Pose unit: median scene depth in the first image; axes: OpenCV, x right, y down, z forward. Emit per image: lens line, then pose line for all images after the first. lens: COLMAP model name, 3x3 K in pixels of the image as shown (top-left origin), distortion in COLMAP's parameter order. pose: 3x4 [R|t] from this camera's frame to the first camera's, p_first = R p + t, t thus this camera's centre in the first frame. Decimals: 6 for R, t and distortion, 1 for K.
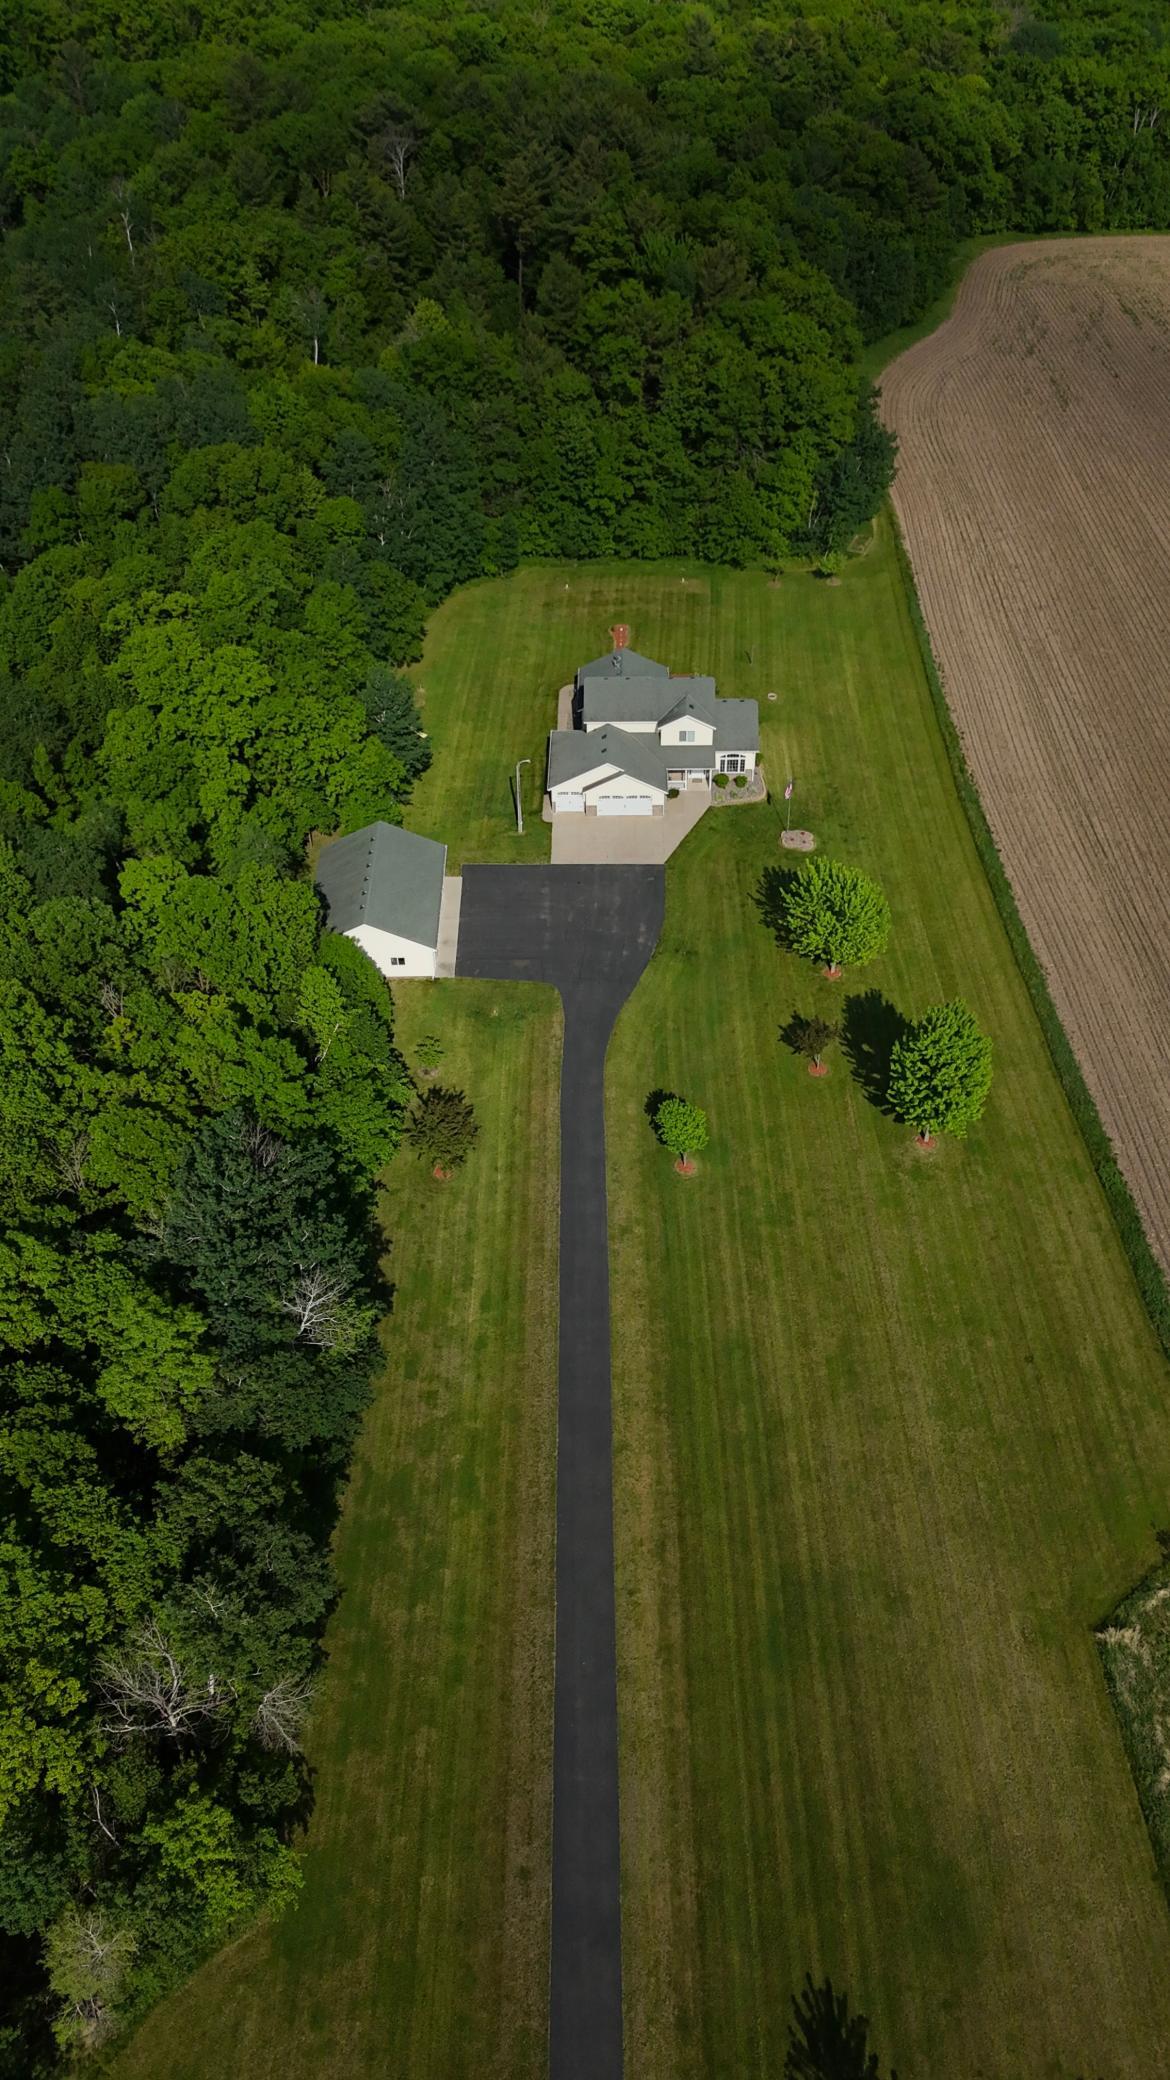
lens RADIAL K [[1553.6, 0, 584.0], [0, 1553.6, 1071.2], [0, 0, 1]] dist [0.085941, -0.085065]
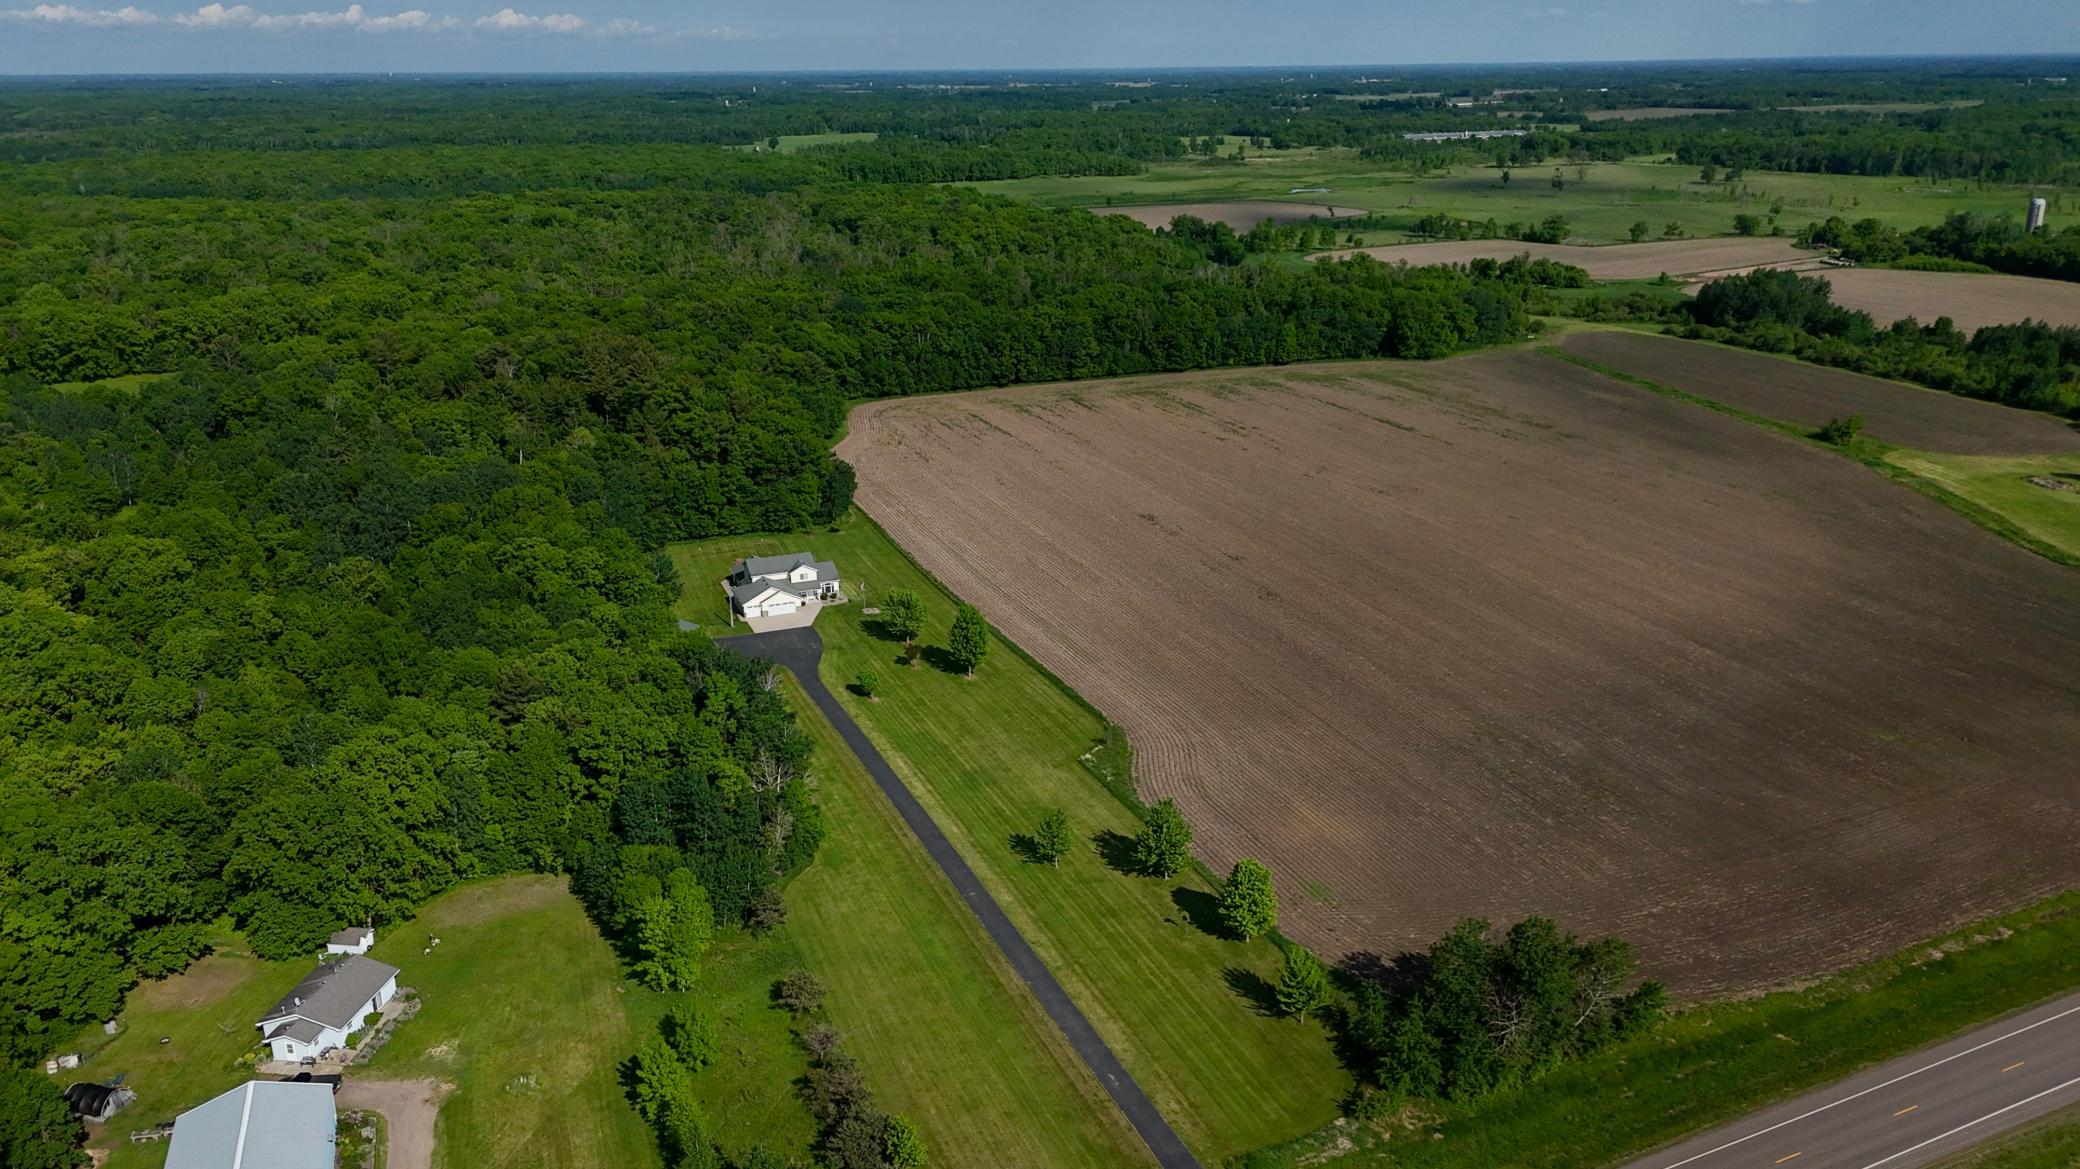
lens RADIAL K [[1553.6, 0, 1035.4], [0, 1553.6, 641.9], [0, 0, 1]] dist [0.085941, -0.085065]
pose [[0.922816, -0.130628, 0.362419, -0.400683], [0.257216, 0.909271, -0.327209, 0.601376], [-0.286795, 0.395173, 0.872689, -0.814921]]
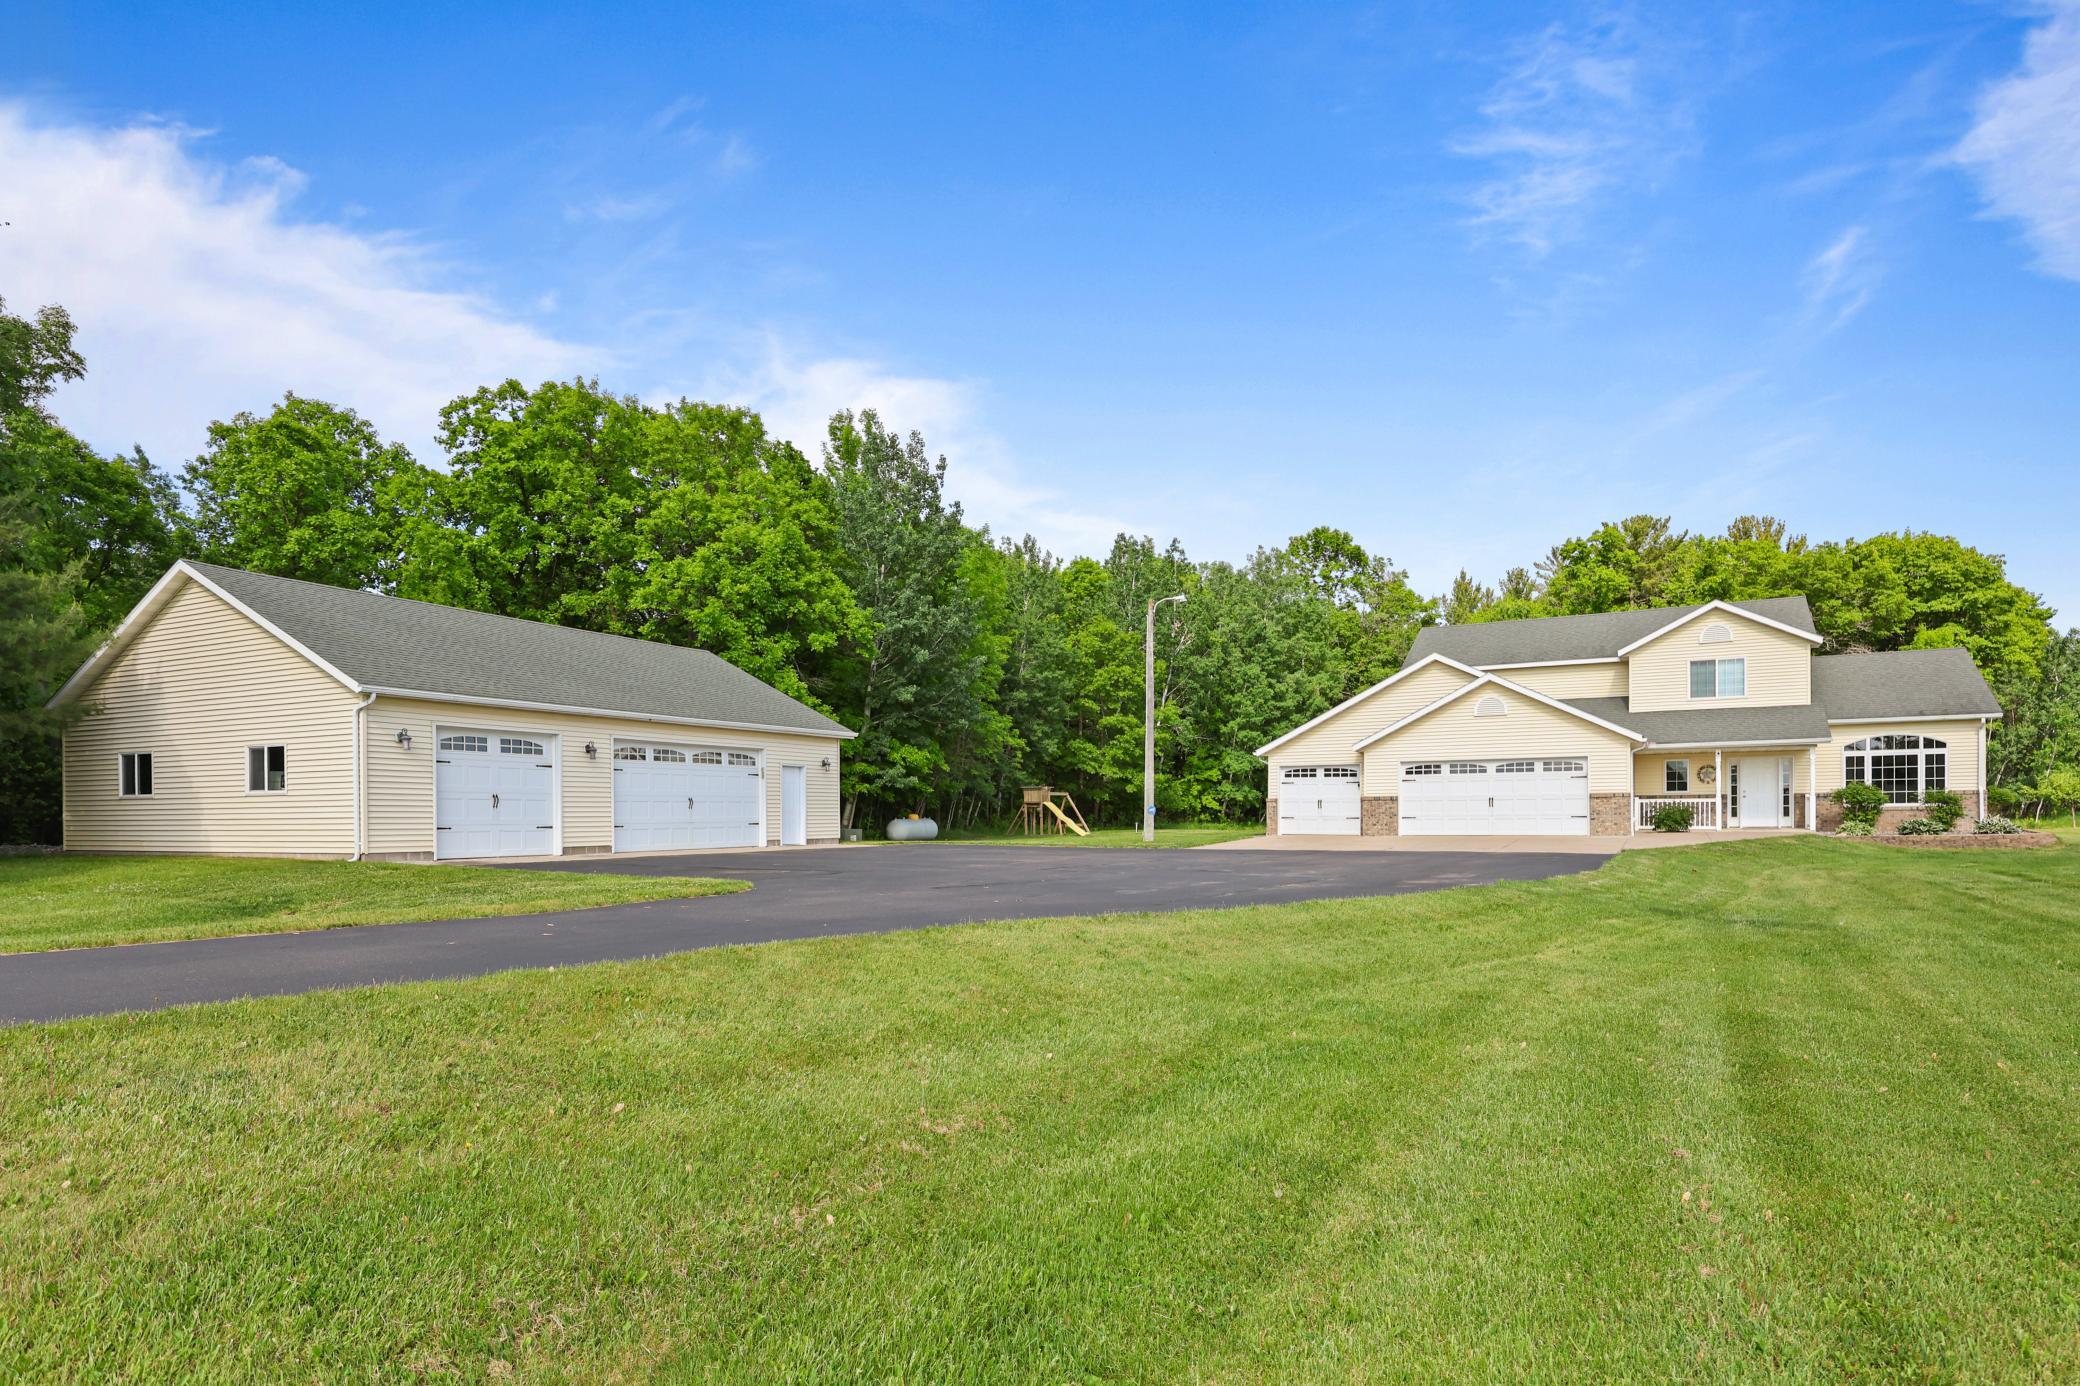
lens RADIAL K [[1159.8, 0, 1009.5], [0, 1159.8, 861.7], [0, 0, 1]] dist [0.004281, -0.001570]
pose [[0.880754, 0.031182, -0.472547, 0.051391], [-0.324341, 0.766793, -0.553923, -0.000459], [0.345073, 0.641136, 0.685470, 0.809455]]
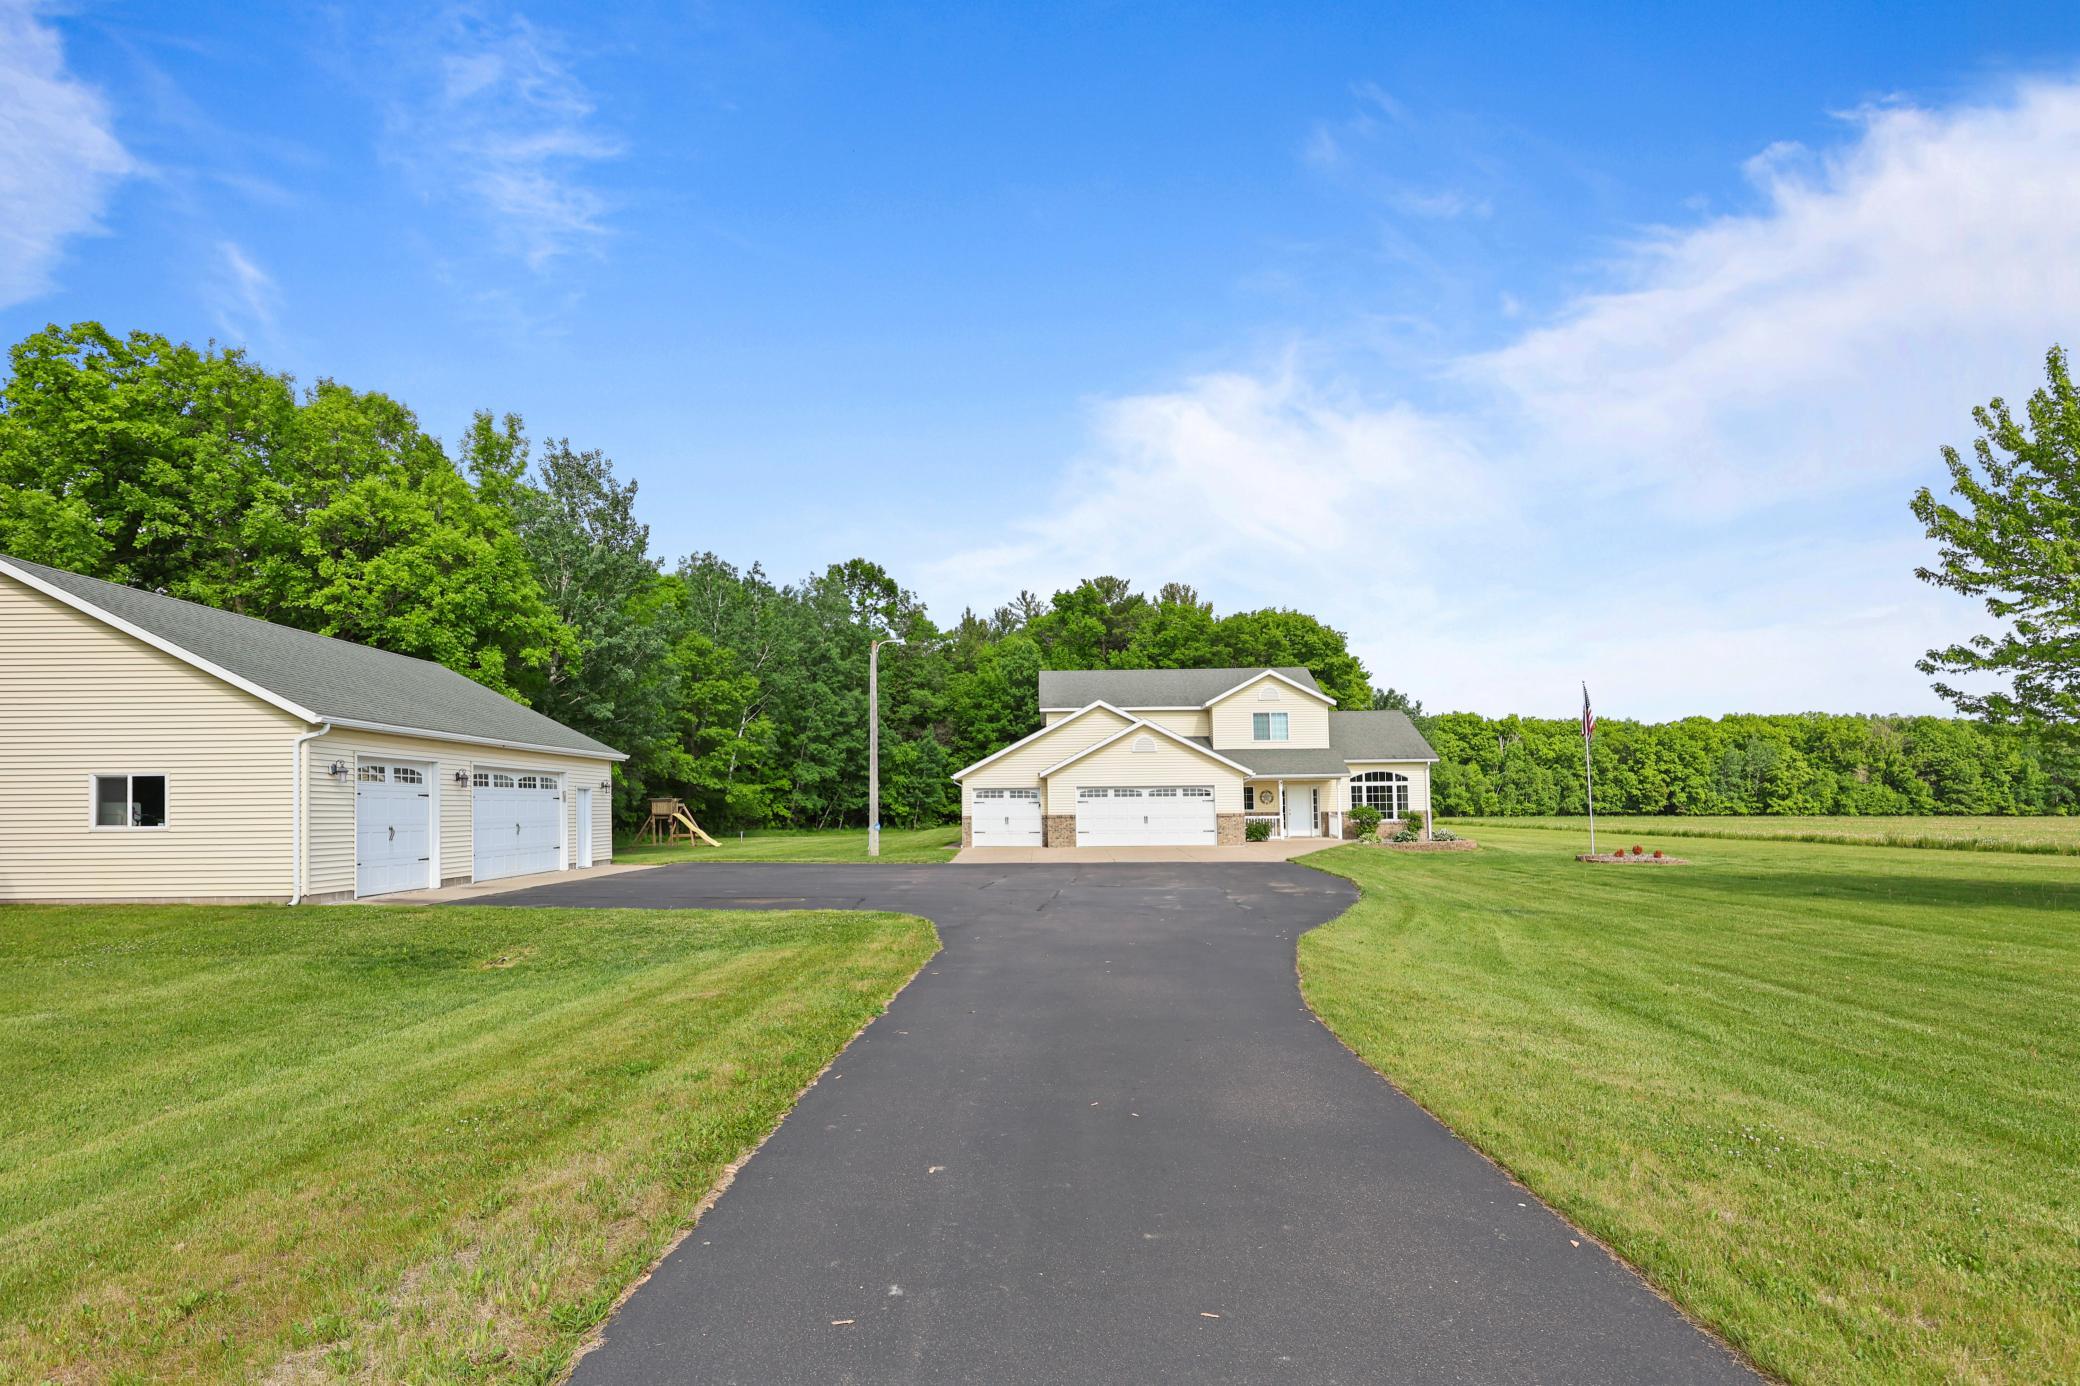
lens RADIAL K [[1159.8, 0, 1019.0], [0, 1159.8, 758.0], [0, 0, 1]] dist [0.004281, -0.001570]
pose [[0.999948, 0.008114, -0.006191, -0.004280], [-0.010122, 0.710764, -0.703358, 0.025716], [-0.001306, 0.703384, 0.710809, 0.775167]]
